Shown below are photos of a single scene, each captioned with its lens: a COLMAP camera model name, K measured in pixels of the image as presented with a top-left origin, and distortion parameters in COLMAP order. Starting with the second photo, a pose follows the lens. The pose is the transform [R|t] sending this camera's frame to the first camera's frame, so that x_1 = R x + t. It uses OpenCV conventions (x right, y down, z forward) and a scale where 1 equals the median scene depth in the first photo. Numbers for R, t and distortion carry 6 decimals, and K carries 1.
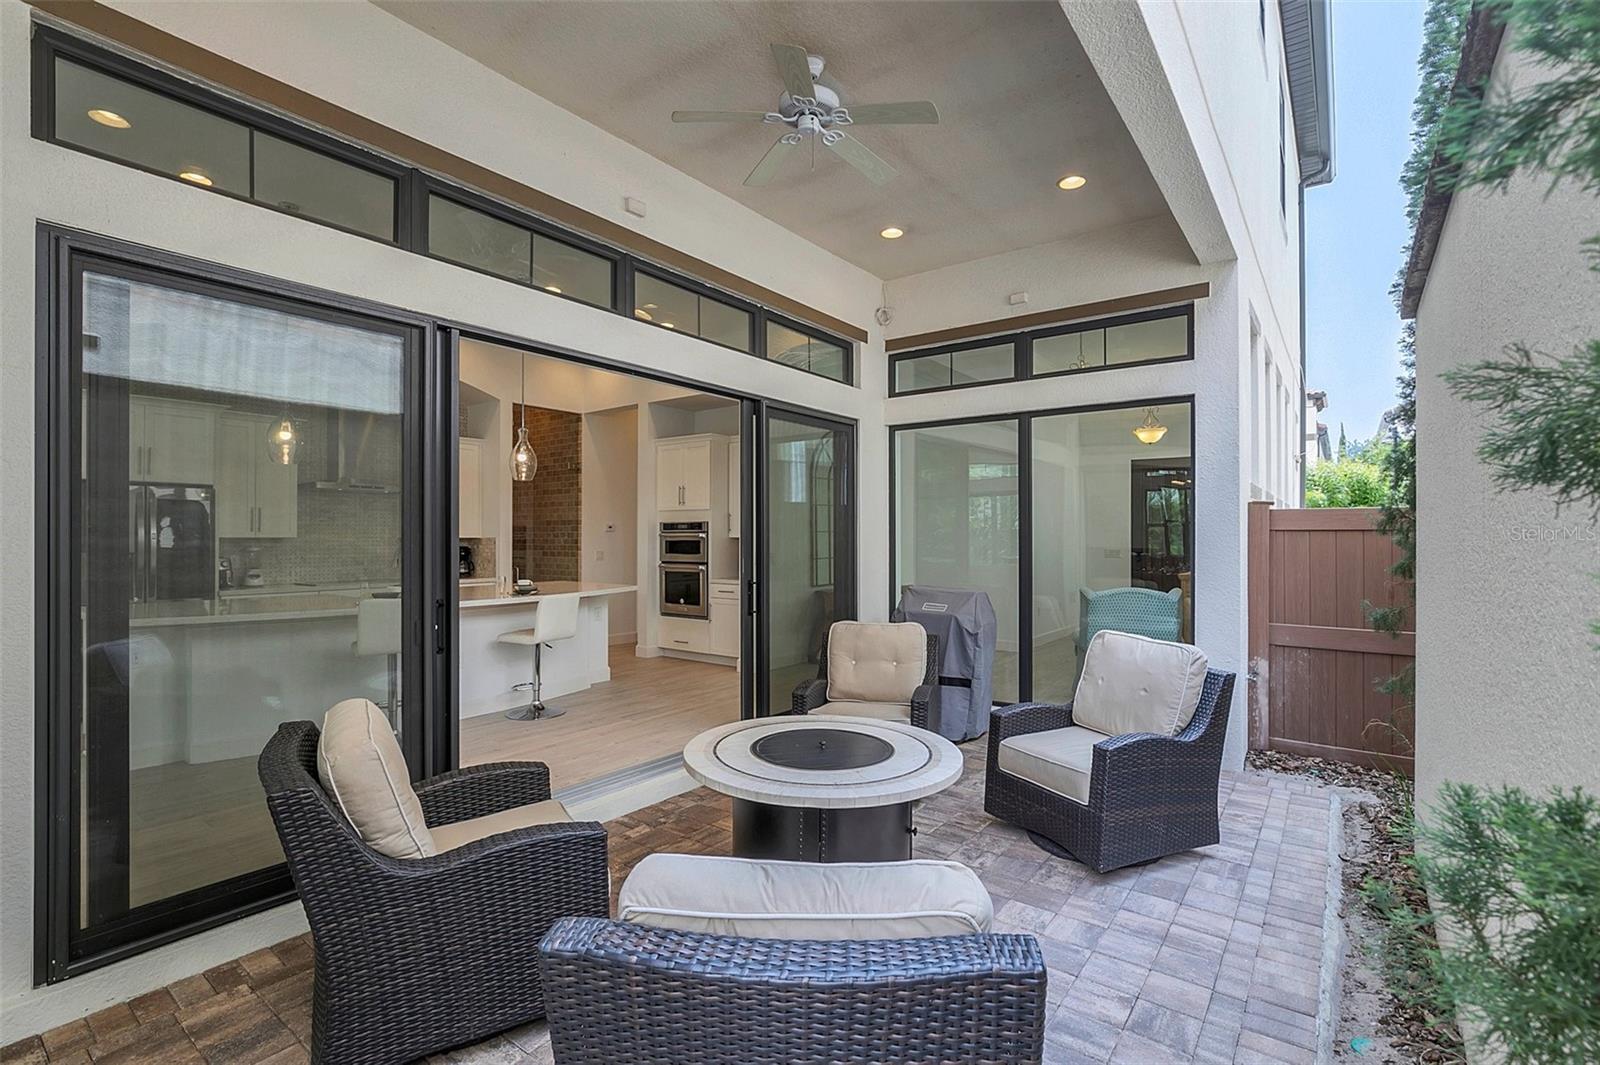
lens RADIAL K [[777.7, 0, 800.0], [0, 777.7, 532.5], [0, 0, 1]] dist [0.051629, 0.000271]
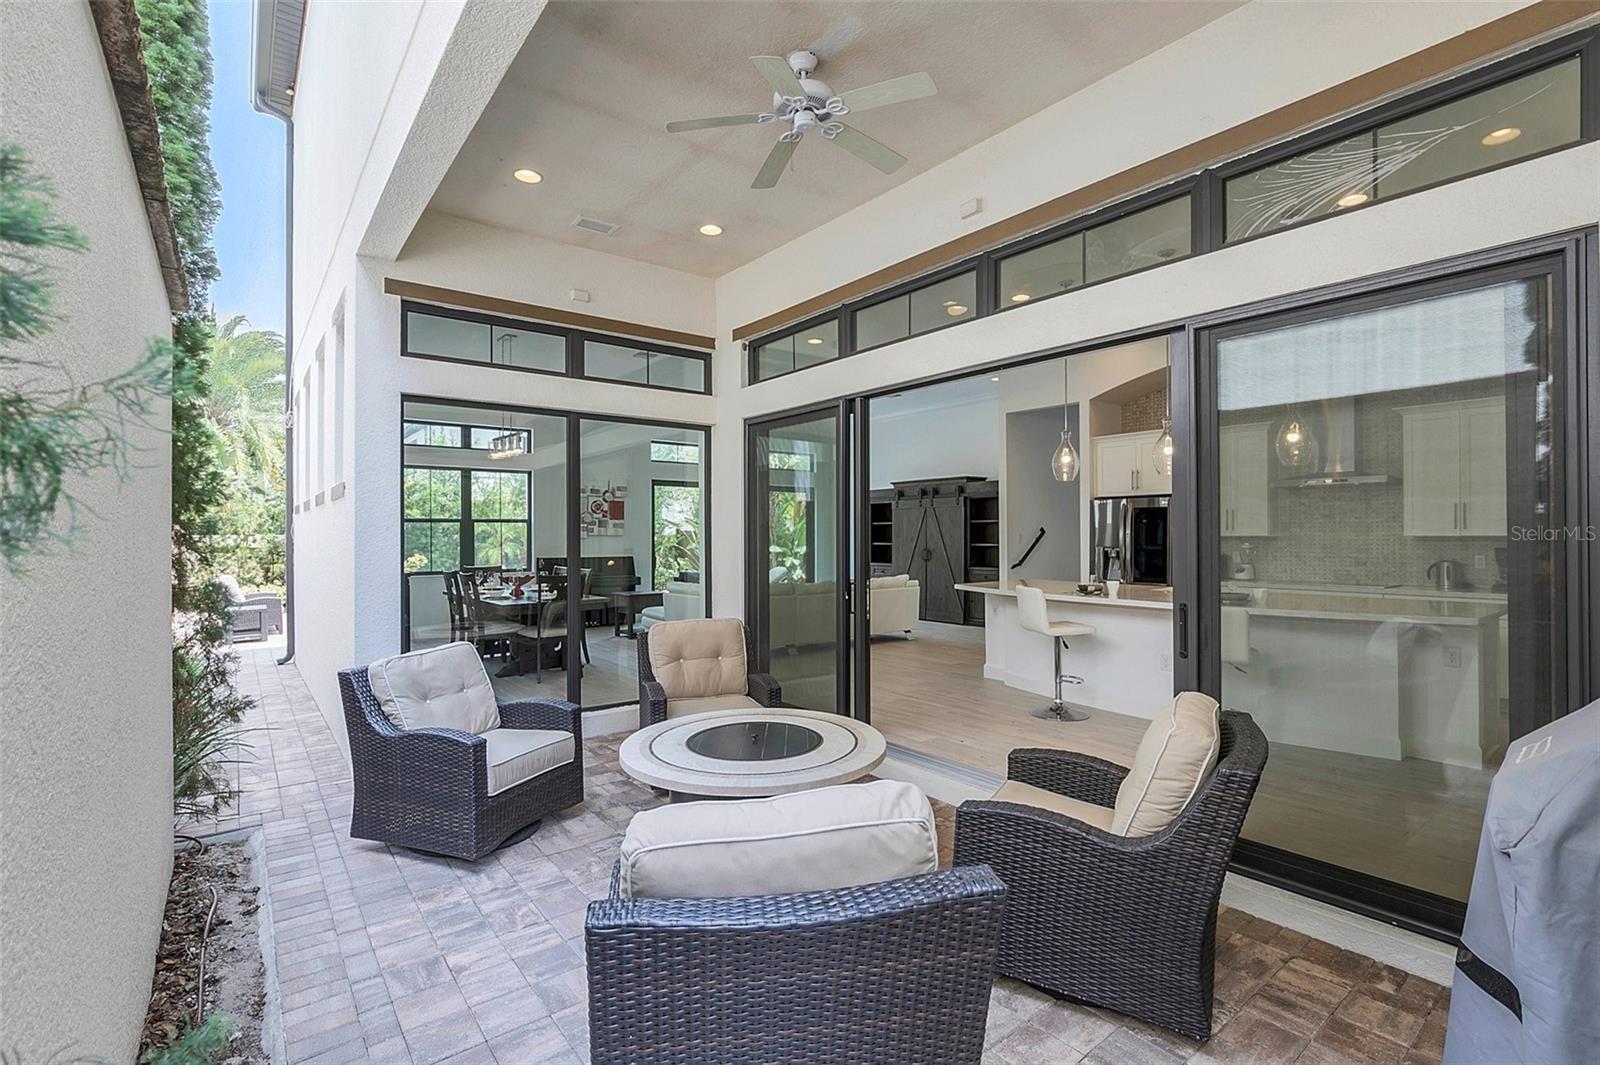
lens RADIAL K [[727.4, 0, 800.0], [0, 727.4, 532.5], [0, 0, 1]] dist [-0.000780, 0.000187]
pose [[-0.283942, -0.000613, -0.958841, 0.849390], [0.004001, 0.999990, -0.001824, 0.001553], [0.958833, -0.004354, -0.283937, 1.200941]]
